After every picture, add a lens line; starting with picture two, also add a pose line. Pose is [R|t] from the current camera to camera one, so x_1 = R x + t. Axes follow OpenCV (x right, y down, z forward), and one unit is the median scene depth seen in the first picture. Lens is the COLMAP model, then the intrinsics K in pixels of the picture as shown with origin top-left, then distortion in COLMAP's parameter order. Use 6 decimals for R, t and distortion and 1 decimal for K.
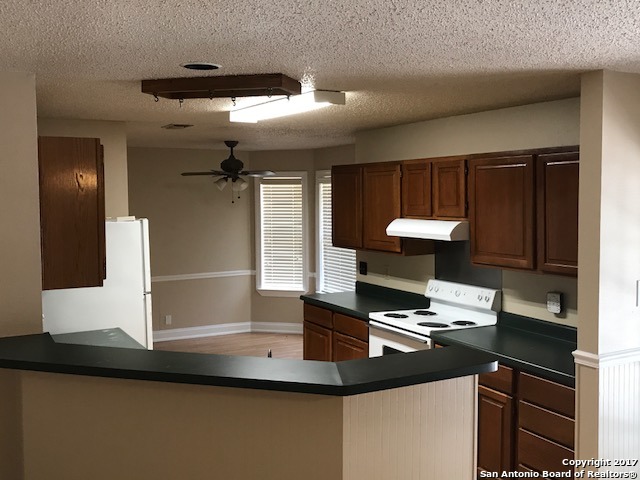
lens RADIAL K [[670.0, 0, 320.0], [0, 670.0, 240.0], [0, 0, 1]] dist [0.013223, 0.003594]
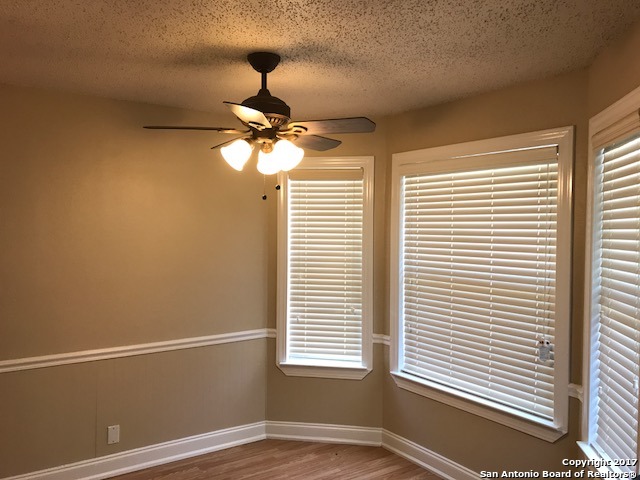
lens RADIAL K [[524.5, 0, 320.0], [0, 524.5, 240.0], [0, 0, 1]] dist [0.009792, -0.018876]
pose [[0.993124, 0.012571, 0.116388, -0.111959], [-0.007717, 0.999085, -0.042060, -0.012358], [-0.116811, 0.040872, 0.992313, 0.552148]]
